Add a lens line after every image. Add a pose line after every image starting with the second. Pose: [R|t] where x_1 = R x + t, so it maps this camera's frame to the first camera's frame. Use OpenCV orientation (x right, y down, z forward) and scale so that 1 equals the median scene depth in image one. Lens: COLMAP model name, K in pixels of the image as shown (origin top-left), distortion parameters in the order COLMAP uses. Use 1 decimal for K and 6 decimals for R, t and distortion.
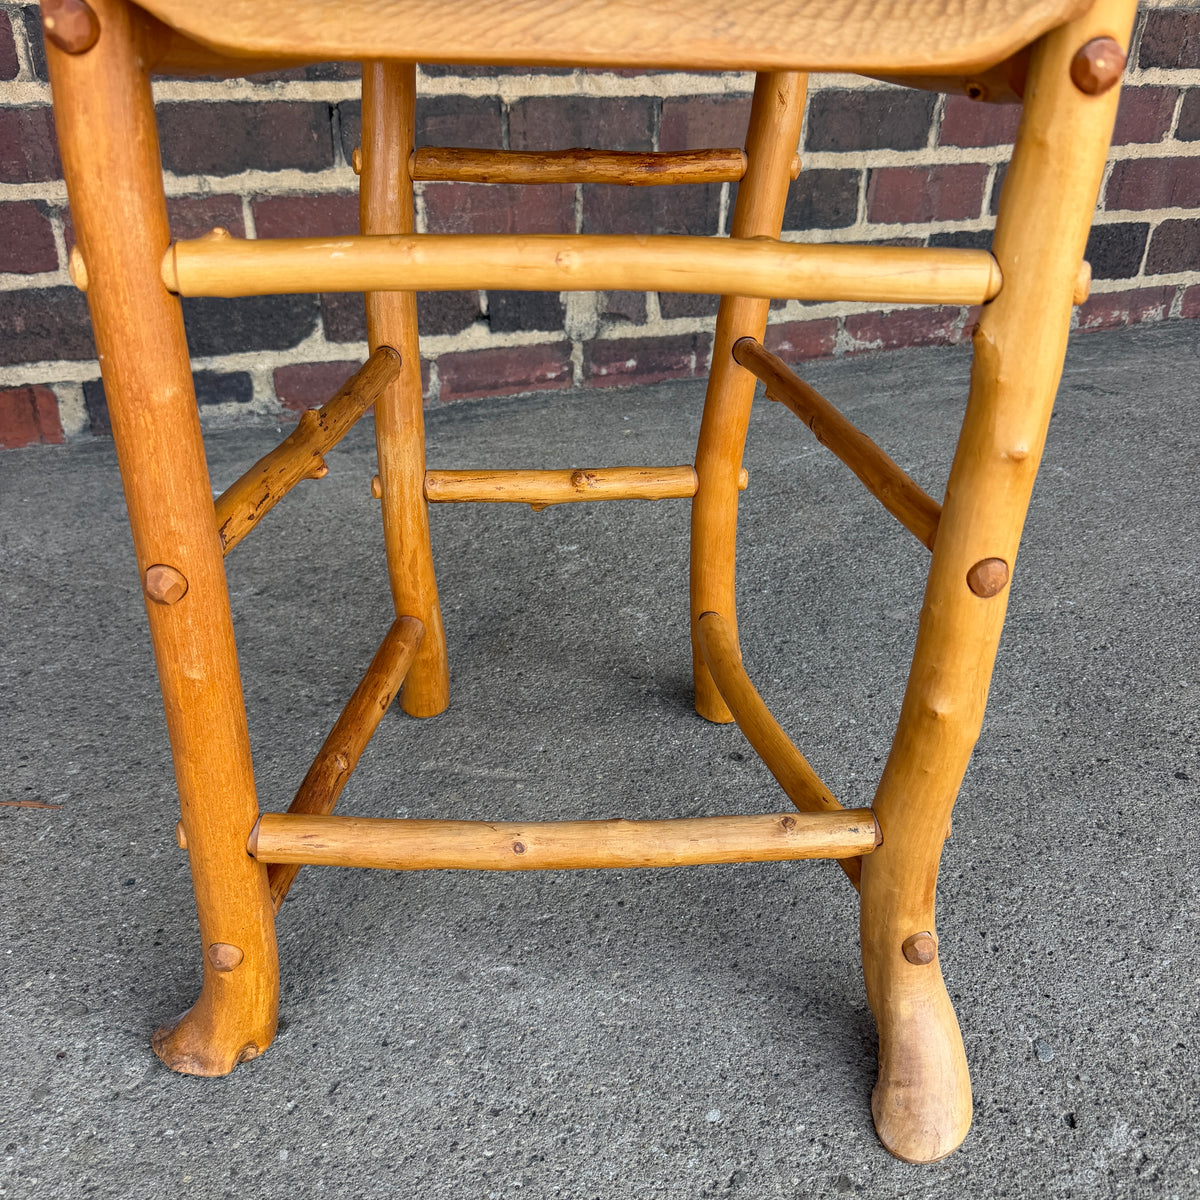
lens RADIAL K [[1130.0, 0, 613.4], [0, 1130.0, 609.8], [0, 0, 1]] dist [0.168088, -0.382287]
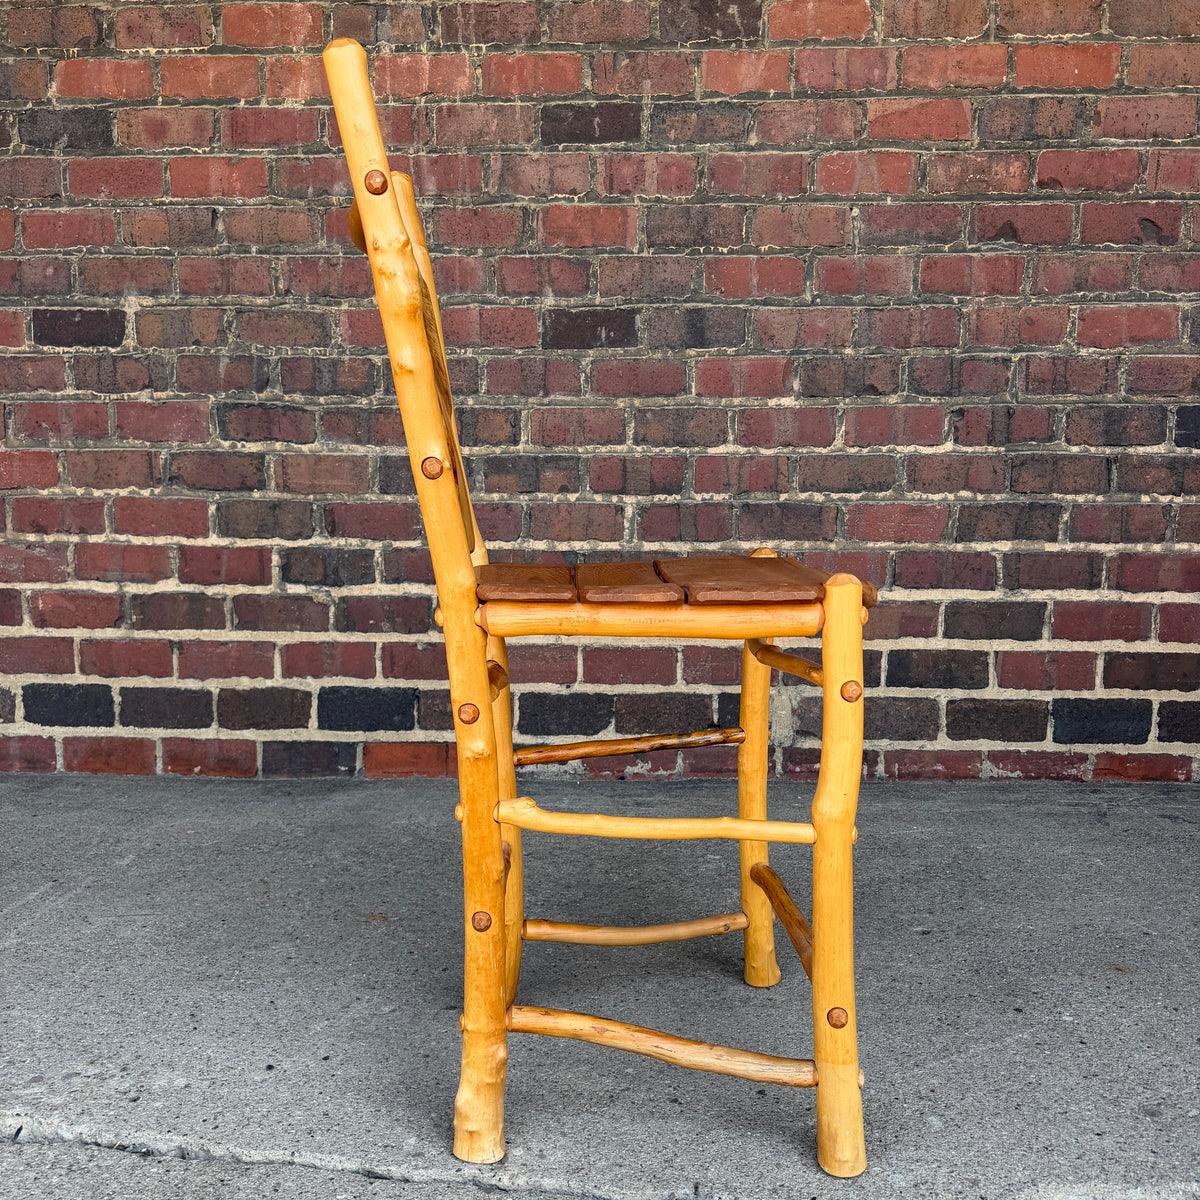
lens RADIAL K [[1115.9, 0, 609.1], [0, 1115.9, 605.9], [0, 0, 1]] dist [0.186359, -0.422954]
pose [[0.928290, 0.028767, -0.370742, 0.321888], [-0.173991, 0.914735, -0.364675, 0.181029], [0.328640, 0.403029, 0.854145, -0.429237]]
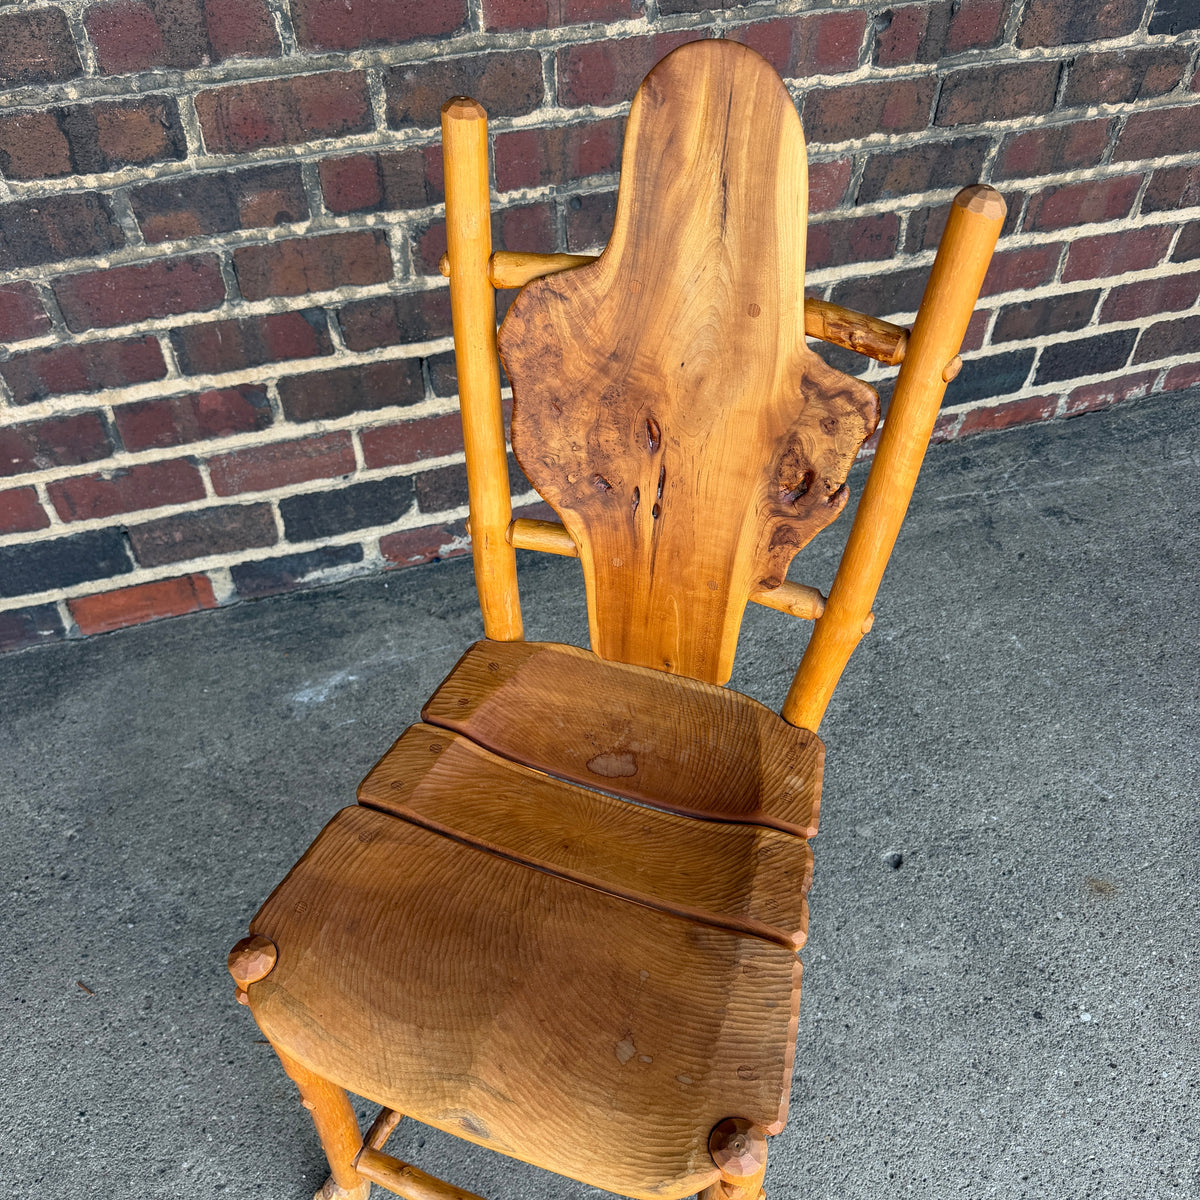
lens RADIAL K [[1143.9, 0, 604.5], [0, 1143.9, 606.5], [0, 0, 1]] dist [0.015841, -0.035220]
pose [[0.999653, 0.007315, -0.025293, -0.022745], [0.000180, 0.958710, 0.284387, -0.478062], [0.026329, -0.284293, 0.958376, -0.178652]]
